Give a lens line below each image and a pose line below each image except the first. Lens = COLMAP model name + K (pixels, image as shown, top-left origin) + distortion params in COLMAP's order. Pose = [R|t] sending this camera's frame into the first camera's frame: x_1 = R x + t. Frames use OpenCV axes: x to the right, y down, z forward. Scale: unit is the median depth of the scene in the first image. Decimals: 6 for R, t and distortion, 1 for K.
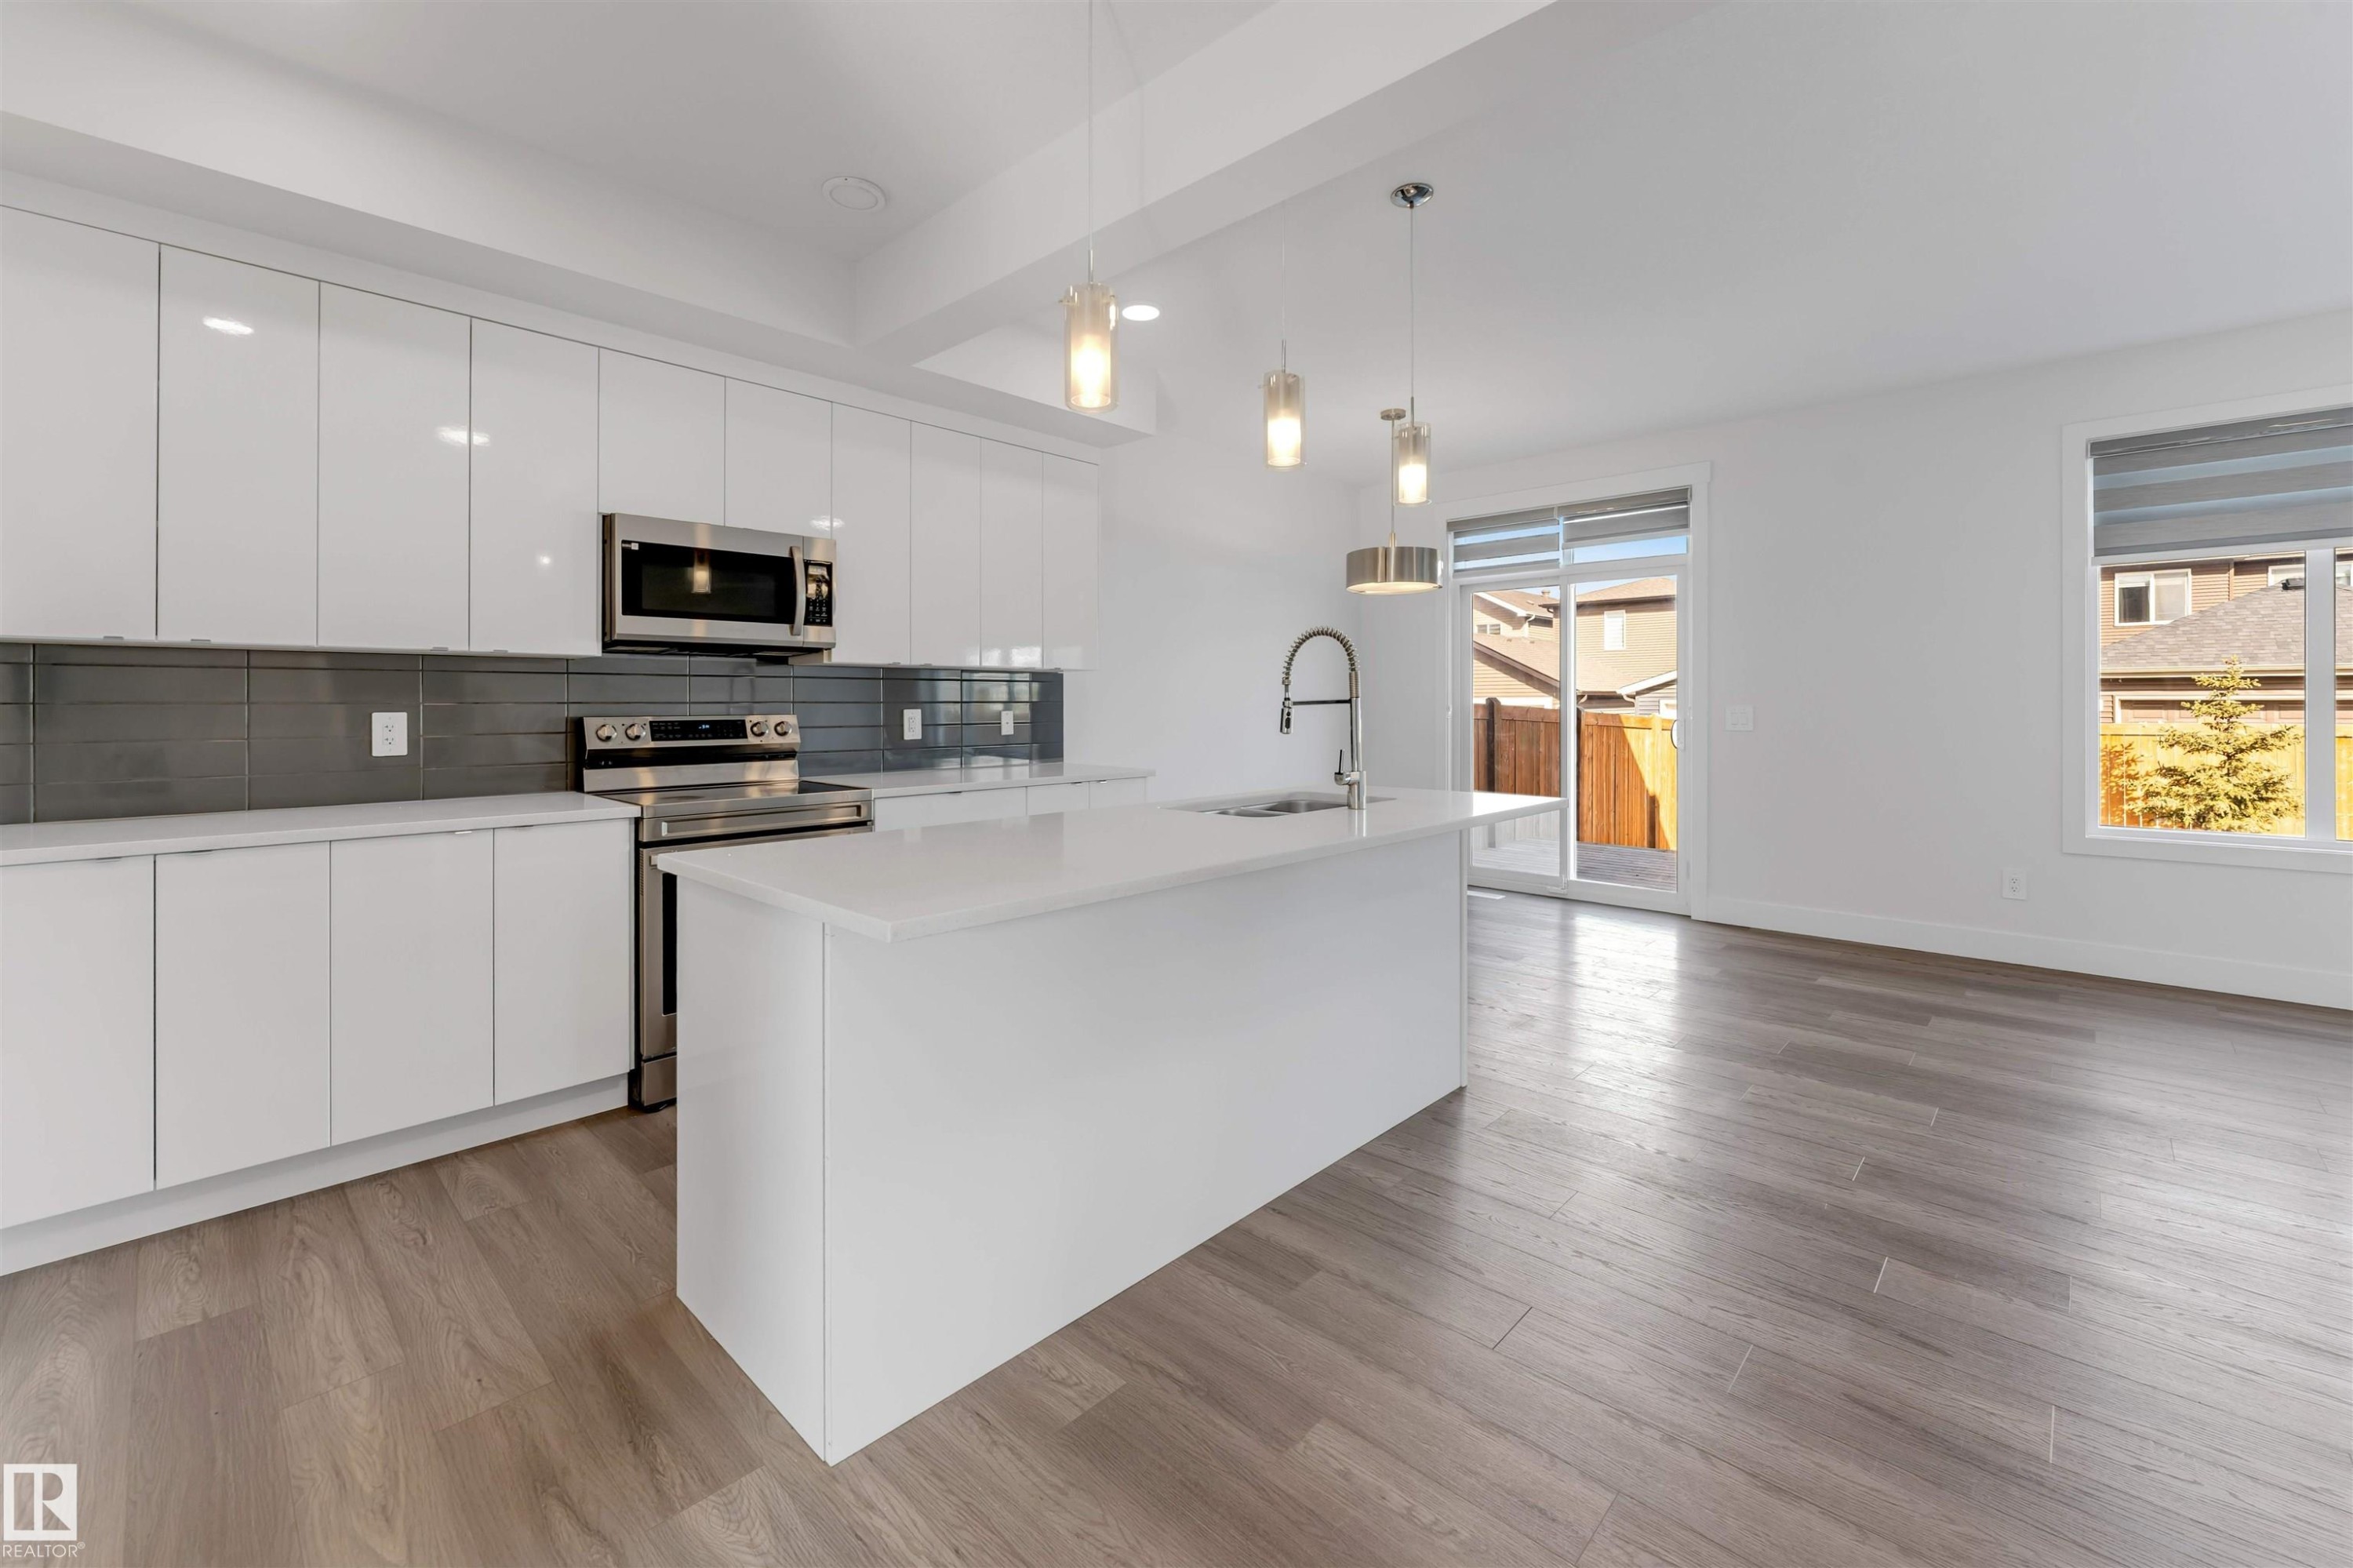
lens RADIAL K [[958.3, 0, 1156.8], [0, 958.3, 694.7], [0, 0, 1]] dist [-0.000110, 0.000006]
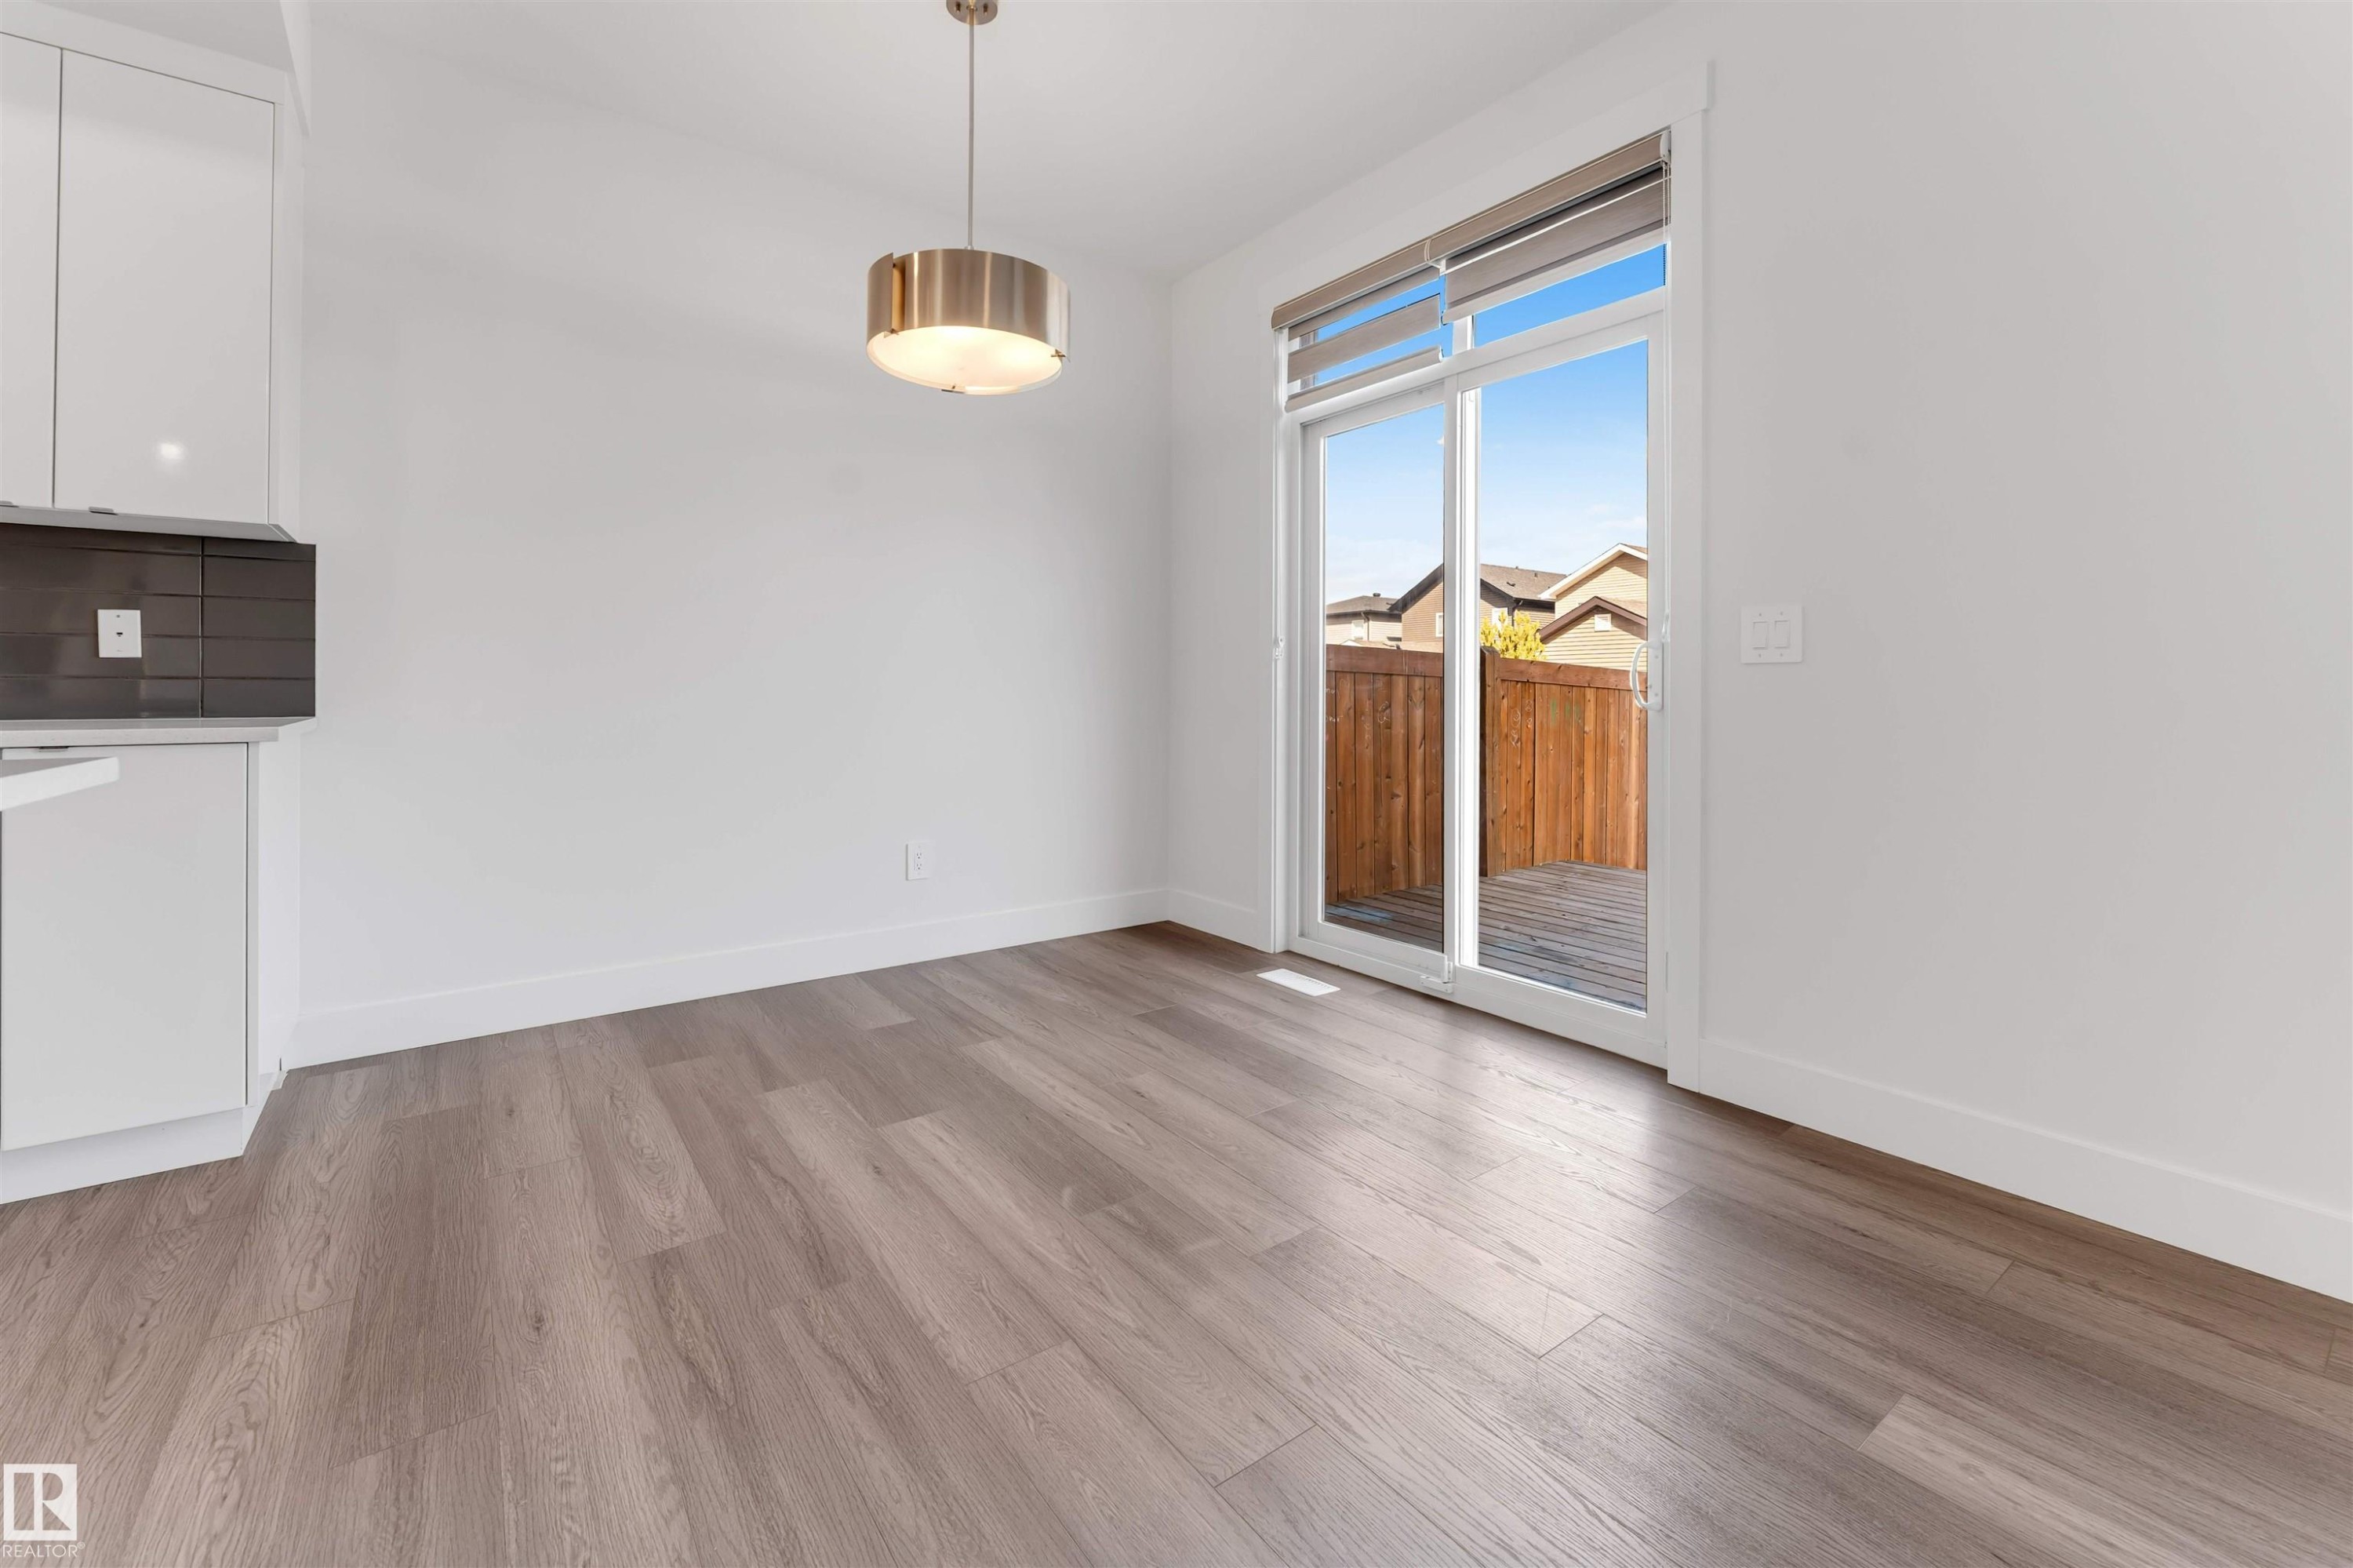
lens RADIAL K [[975.9, 0, 1159.5], [0, 975.9, 677.7], [0, 0, 1]] dist [-0.001907, -0.000005]
pose [[0.985063, 0.003072, -0.172169, 0.590627], [-0.003493, 0.999992, -0.002146, 0.065406], [0.172161, 0.002715, 0.985065, 0.747430]]
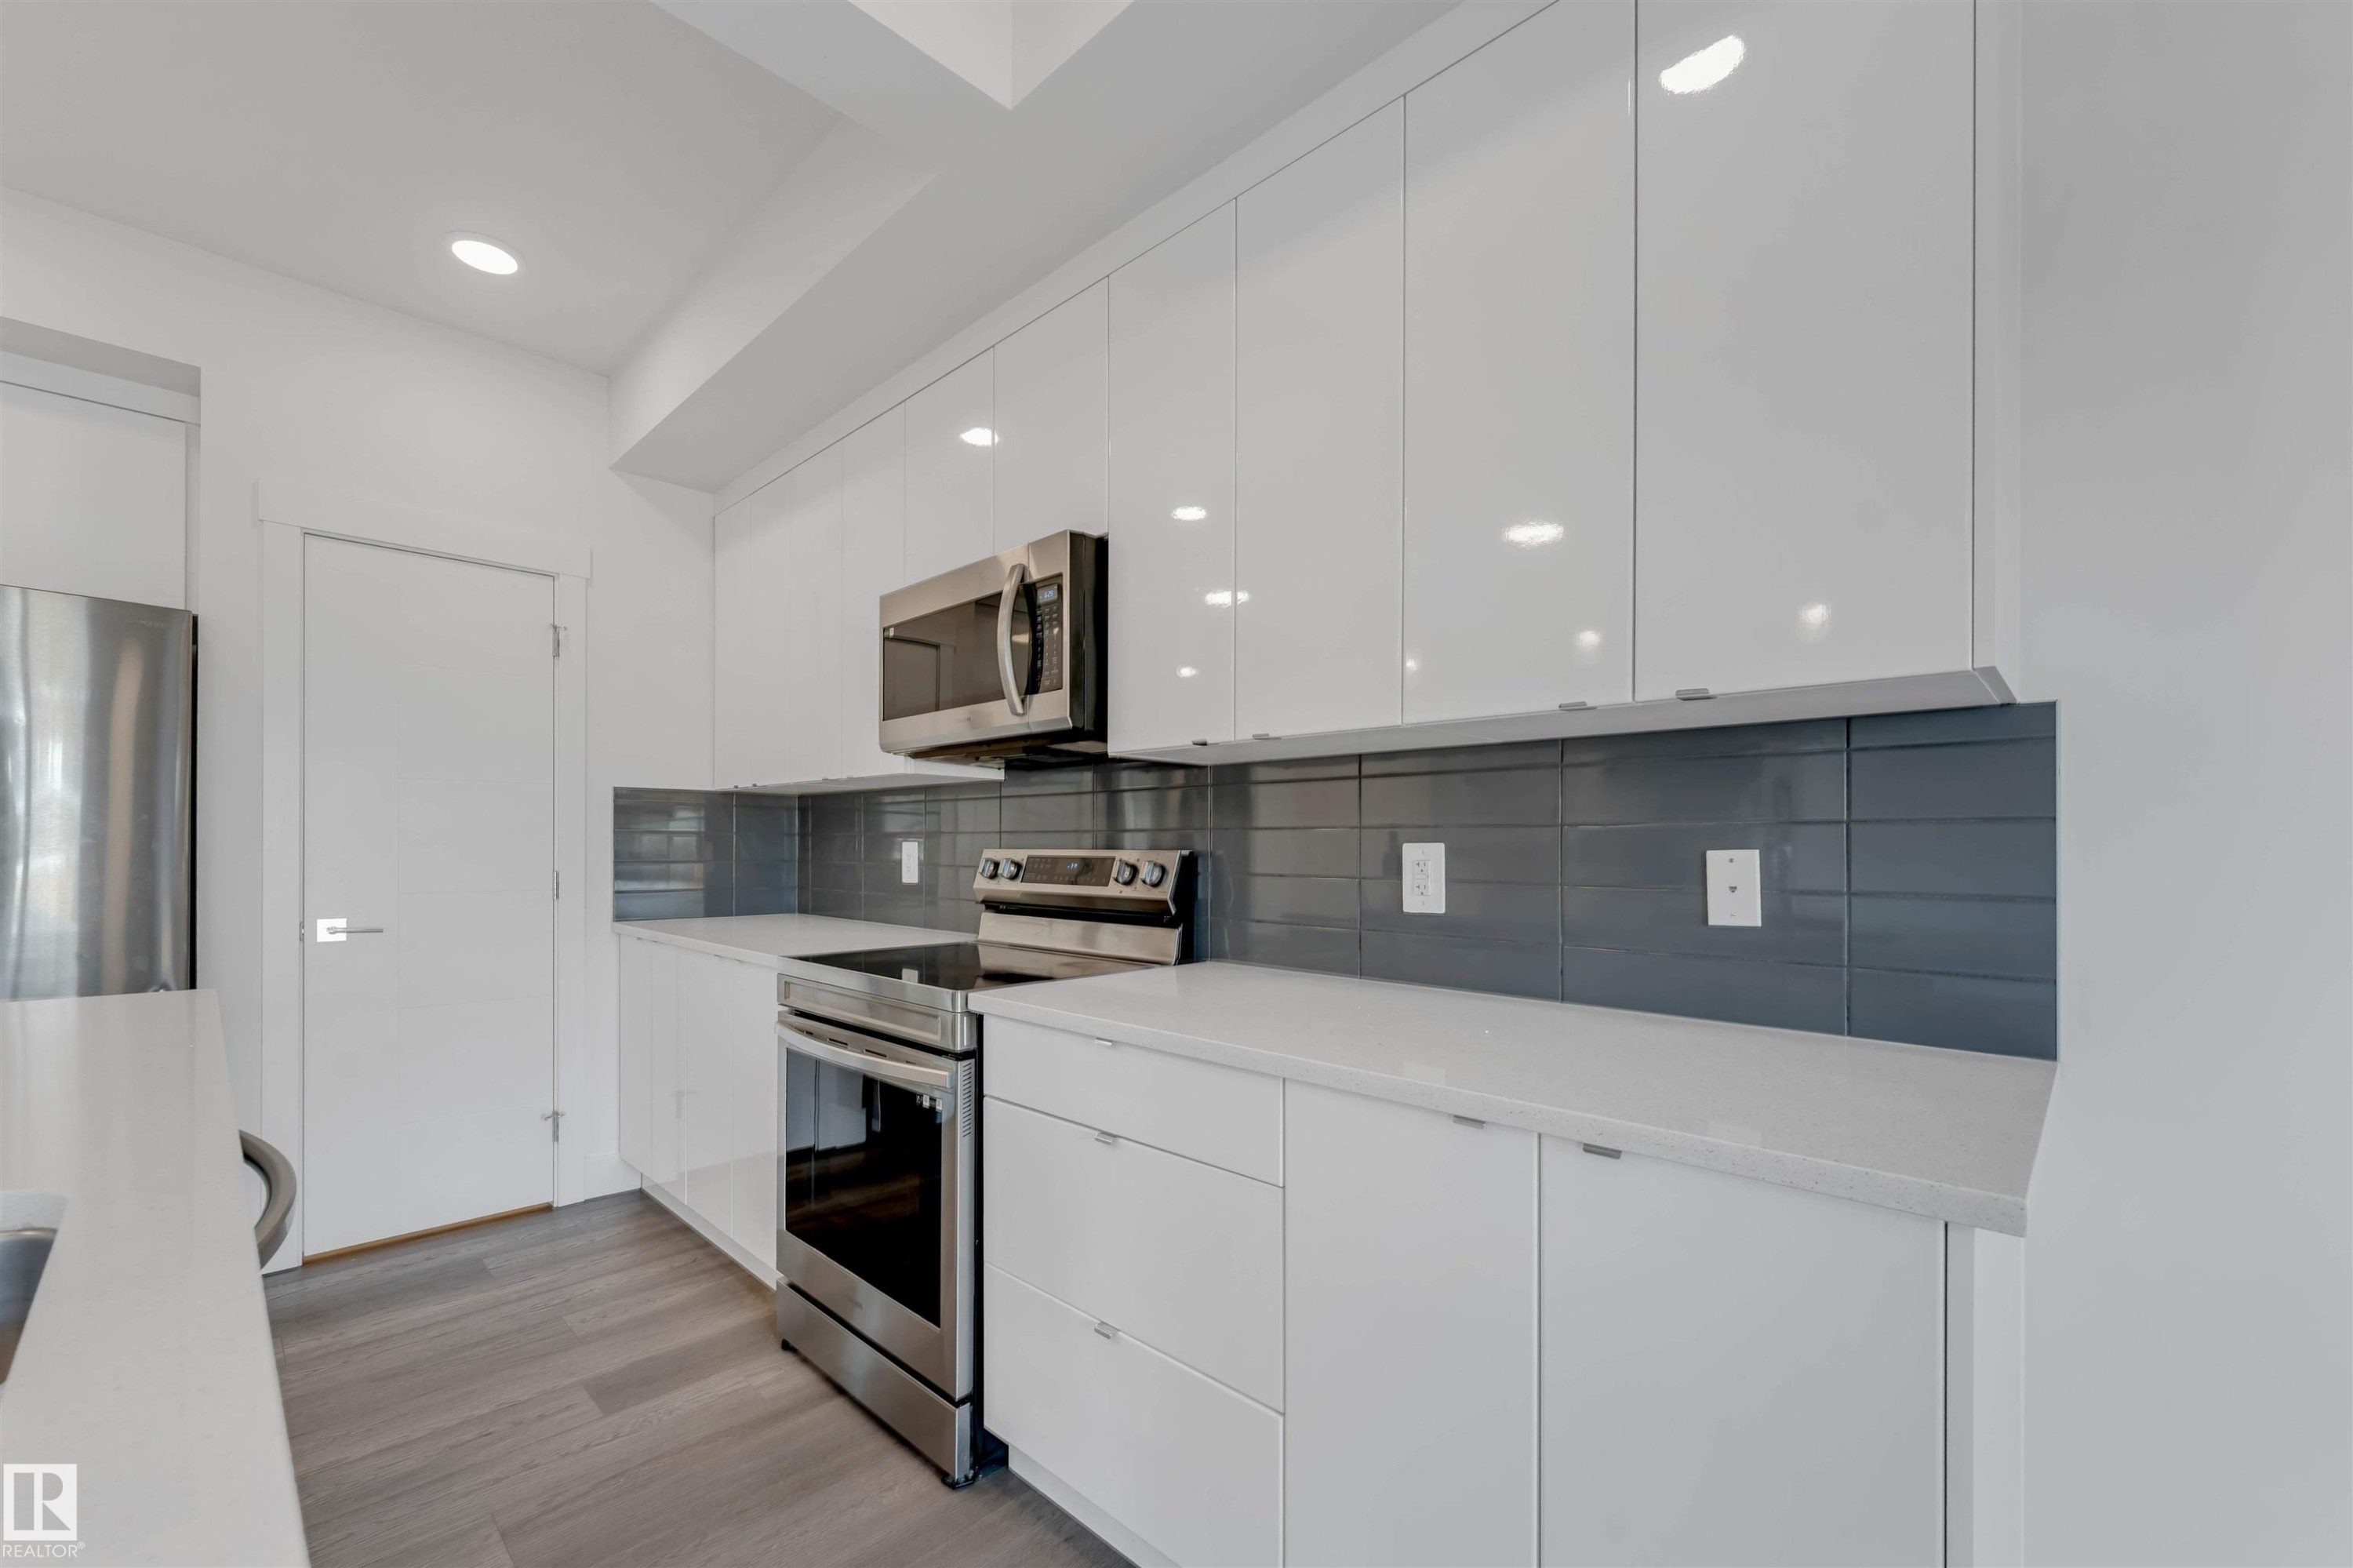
lens RADIAL K [[957.6, 0, 1160.2], [0, 957.6, 854.3], [0, 0, 1]] dist [-0.000215, 0.000064]
pose [[-0.004745, 0.012106, -0.999915, 0.202347], [0.006541, 0.999906, 0.012075, 0.016800], [0.999967, -0.006483, -0.004824, 1.026491]]
